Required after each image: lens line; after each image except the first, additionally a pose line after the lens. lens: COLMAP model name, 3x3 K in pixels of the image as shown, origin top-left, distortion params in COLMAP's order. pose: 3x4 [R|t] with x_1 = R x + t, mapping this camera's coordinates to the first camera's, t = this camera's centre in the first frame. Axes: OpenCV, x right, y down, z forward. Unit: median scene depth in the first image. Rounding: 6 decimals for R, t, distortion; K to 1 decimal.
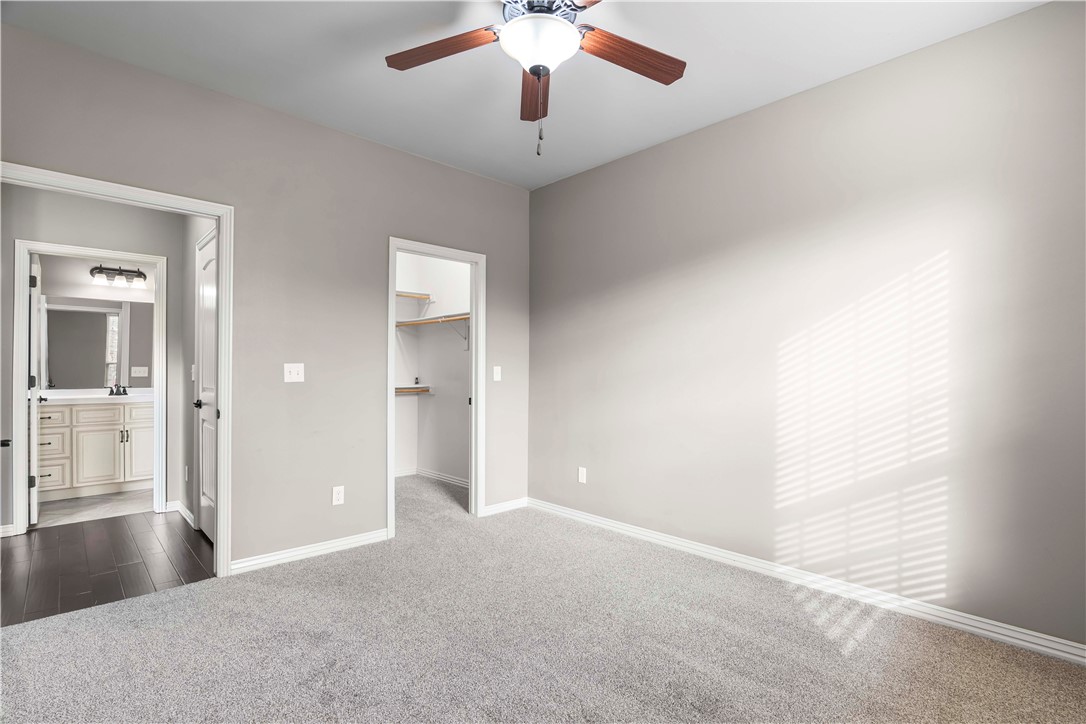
lens RADIAL K [[508.6, 0, 540.1], [0, 508.6, 364.4], [0, 0, 1]] dist [-0.014133, 0.001096]
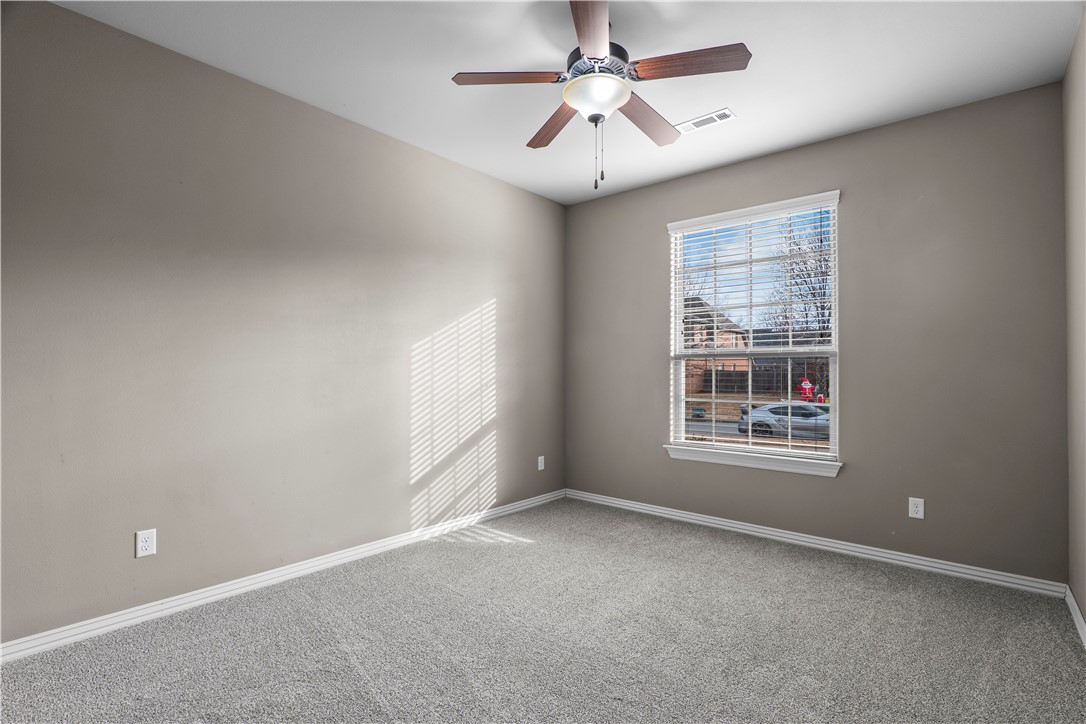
lens RADIAL K [[508.6, 0, 540.1], [0, 508.6, 364.4], [0, 0, 1]] dist [-0.014133, 0.001096]
pose [[-0.095403, 0.012939, 0.995355, -0.826171], [-0.015848, 0.999769, -0.014515, 0.017736], [-0.995313, -0.017159, -0.095176, 0.904574]]
